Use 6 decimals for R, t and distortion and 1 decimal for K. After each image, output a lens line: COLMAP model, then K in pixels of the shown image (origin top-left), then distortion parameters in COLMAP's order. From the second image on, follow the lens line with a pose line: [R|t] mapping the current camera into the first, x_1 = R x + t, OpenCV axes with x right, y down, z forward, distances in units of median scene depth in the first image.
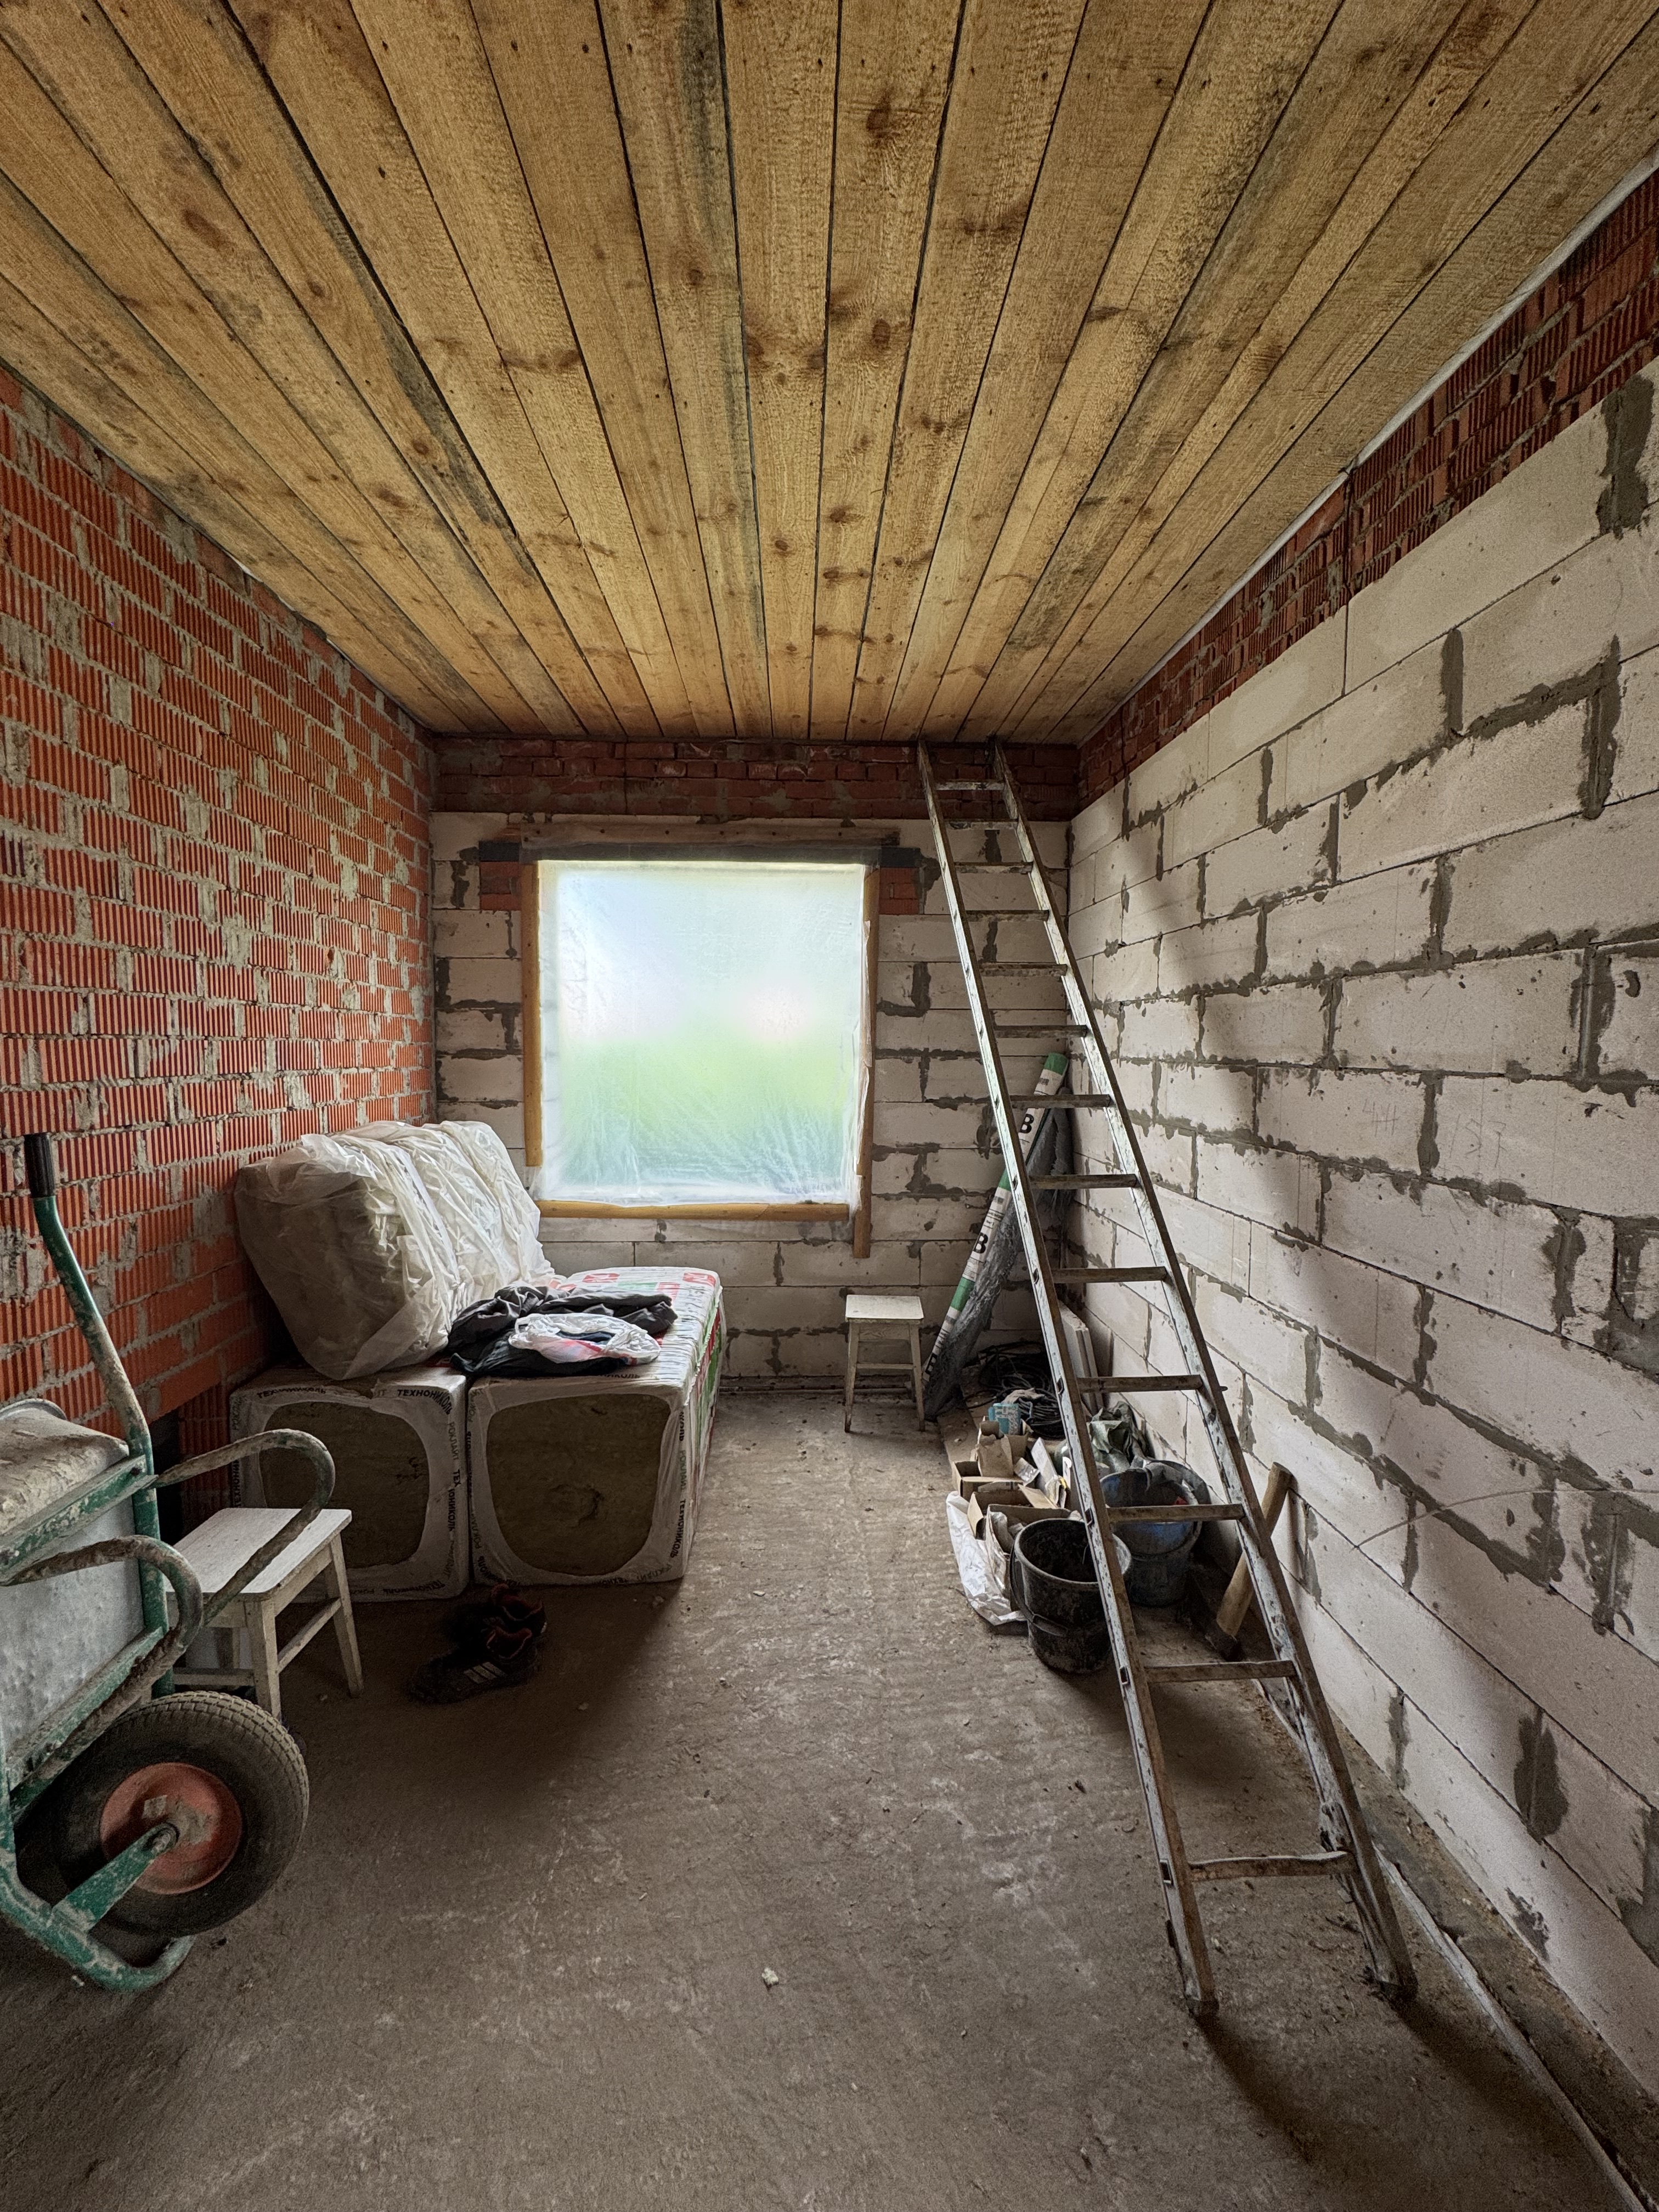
lens RADIAL K [[879.4, 0, 830.1], [0, 879.4, 1104.5], [0, 0, 1]] dist [-0.000417, -0.000002]
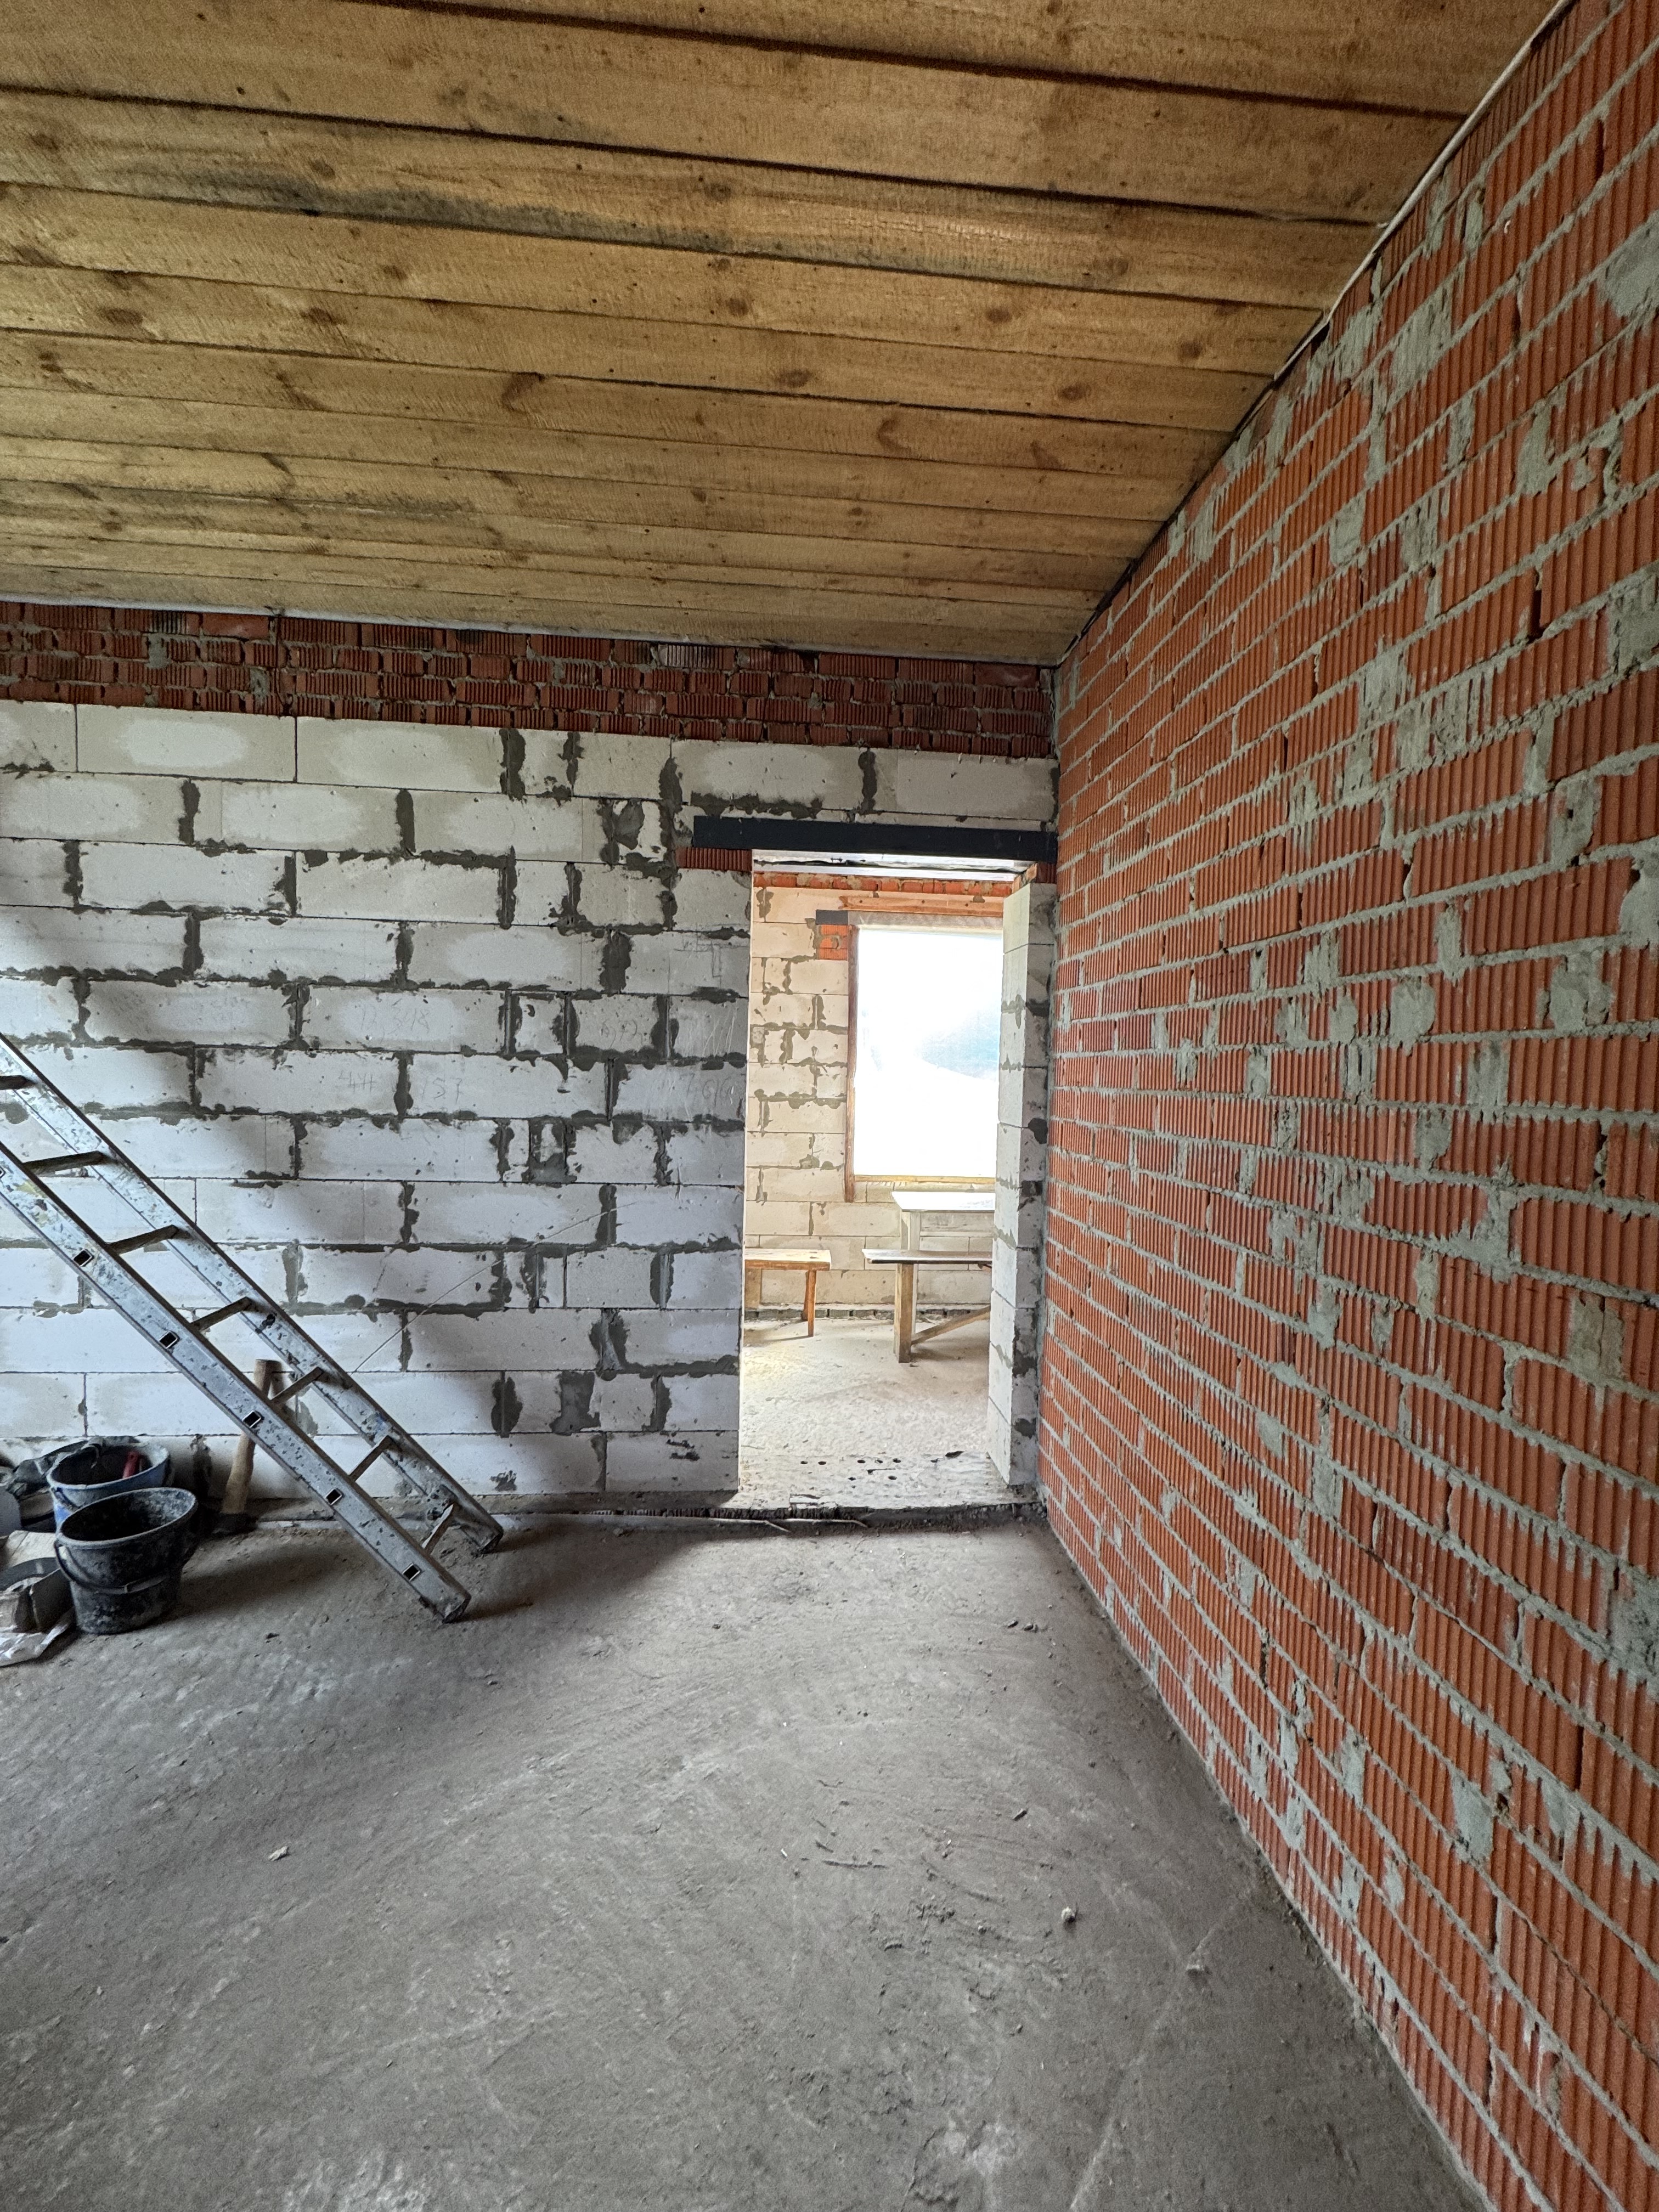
lens RADIAL K [[879.4, 0, 830.1], [0, 879.4, 1104.5], [0, 0, 1]] dist [-0.000417, -0.000002]
pose [[-0.031198, -0.050923, 0.998215, -0.970083], [0.042323, 0.997738, 0.052221, 0.010056], [-0.998617, 0.043877, -0.028973, 0.241399]]
